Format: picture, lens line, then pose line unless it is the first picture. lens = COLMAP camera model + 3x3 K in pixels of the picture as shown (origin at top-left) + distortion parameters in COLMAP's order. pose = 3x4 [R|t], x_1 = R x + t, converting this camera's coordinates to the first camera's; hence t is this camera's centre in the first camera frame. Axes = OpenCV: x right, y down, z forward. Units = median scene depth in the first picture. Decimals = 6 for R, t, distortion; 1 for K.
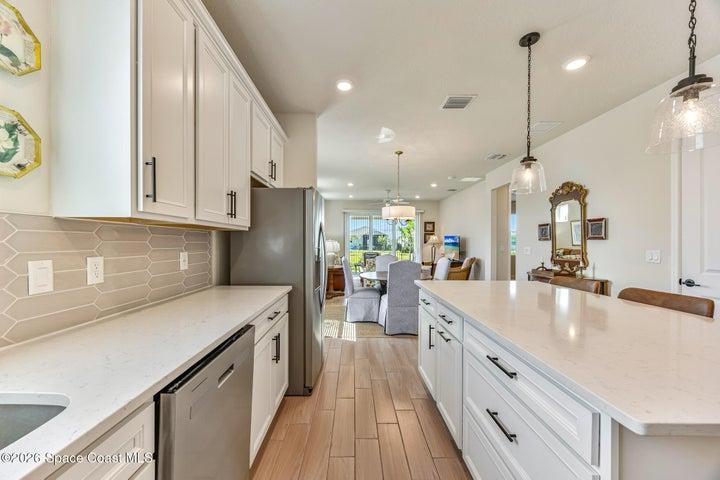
lens RADIAL K [[267.9, 0, 350.9], [0, 267.9, 242.8], [0, 0, 1]] dist [-0.000526, -0.000086]
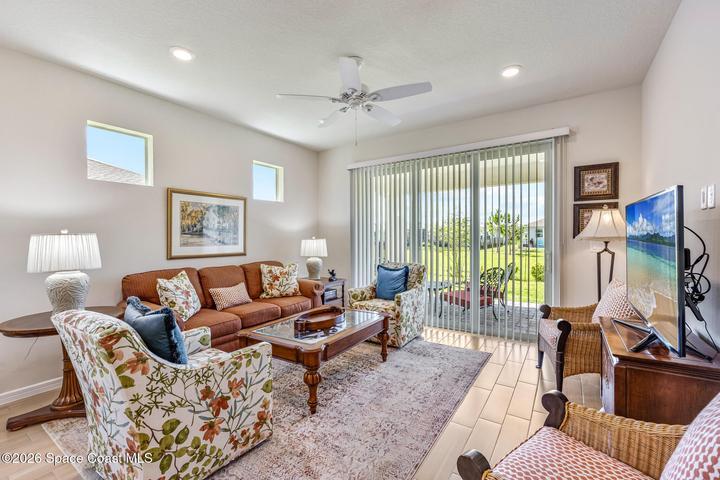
lens RADIAL K [[310.7, 0, 359.1], [0, 310.7, 241.8], [0, 0, 1]] dist [-0.000006, -0.000174]
pose [[0.835490, -0.000868, -0.549504, 1.312092], [0.007224, 0.999930, 0.009404, 0.002031], [0.549458, -0.011826, 0.835438, 2.869255]]
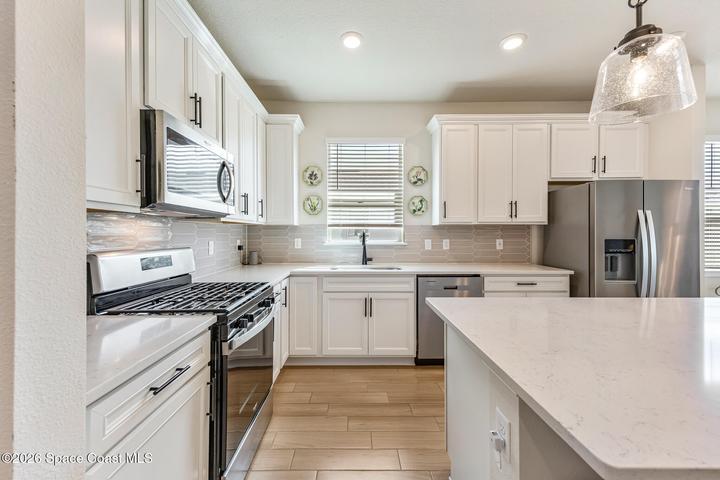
lens RADIAL K [[285.3, 0, 358.5], [0, 285.3, 235.6], [0, 0, 1]] dist [0.014154, -0.000211]
pose [[0.014314, 0.001534, -0.999896, 1.102262], [0.001844, 0.999997, 0.001560, 0.006009], [0.999896, -0.001866, 0.014312, 0.059707]]
